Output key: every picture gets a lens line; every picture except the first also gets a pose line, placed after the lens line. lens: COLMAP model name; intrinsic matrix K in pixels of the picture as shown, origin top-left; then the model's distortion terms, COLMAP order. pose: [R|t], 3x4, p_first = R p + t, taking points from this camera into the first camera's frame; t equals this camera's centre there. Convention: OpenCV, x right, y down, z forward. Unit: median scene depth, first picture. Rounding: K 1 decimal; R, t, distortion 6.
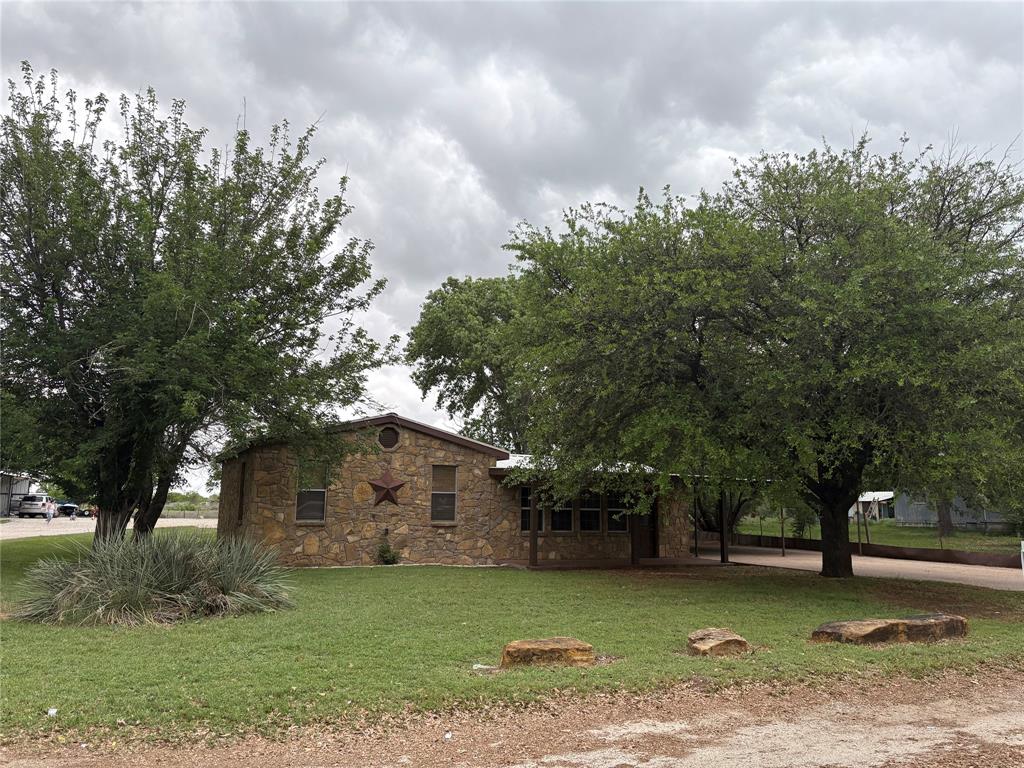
lens RADIAL K [[789.4, 0, 511.1], [0, 789.4, 386.7], [0, 0, 1]] dist [0.081507, -0.072605]
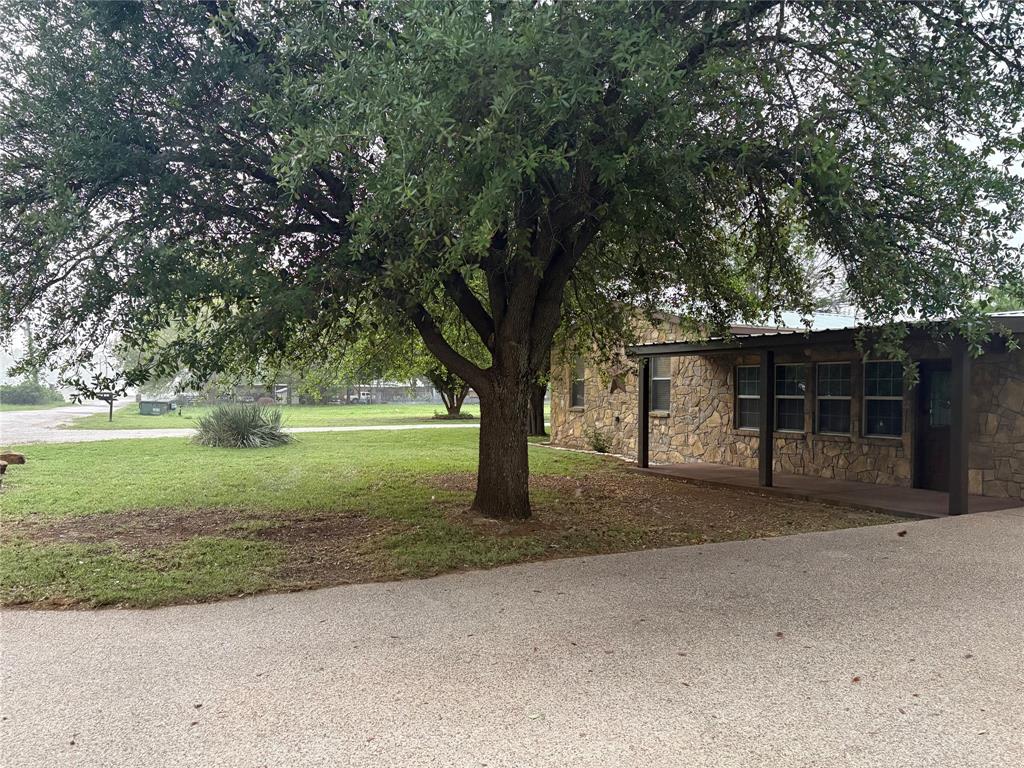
lens RADIAL K [[789.4, 0, 511.1], [0, 789.4, 386.7], [0, 0, 1]] dist [0.081507, -0.072605]
pose [[0.027518, -0.025665, -0.999292, 0.781308], [0.127482, 0.991598, -0.021957, 0.144716], [0.991459, -0.126787, 0.030559, 0.831586]]
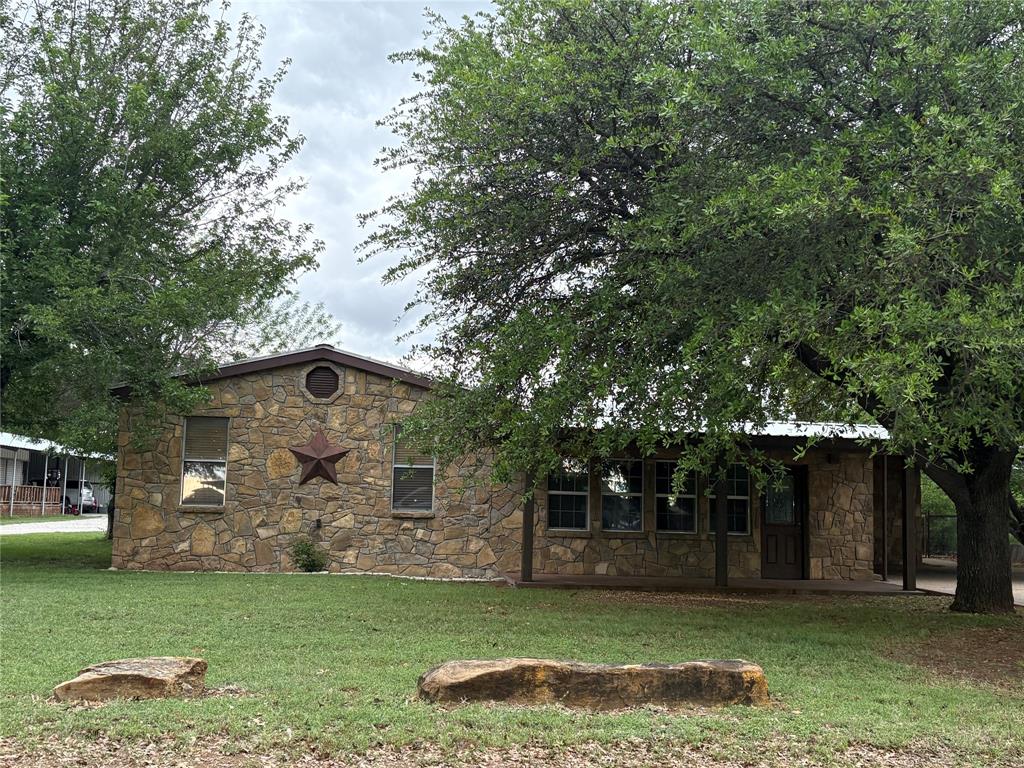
lens RADIAL K [[1159.5, 0, 511.7], [0, 1159.5, 401.6], [0, 0, 1]] dist [0.121092, -0.001886]
pose [[0.941258, -0.022278, -0.336952, 0.317314], [0.039582, 0.998222, 0.044573, 0.043526], [0.335360, -0.055292, 0.940466, 0.144108]]
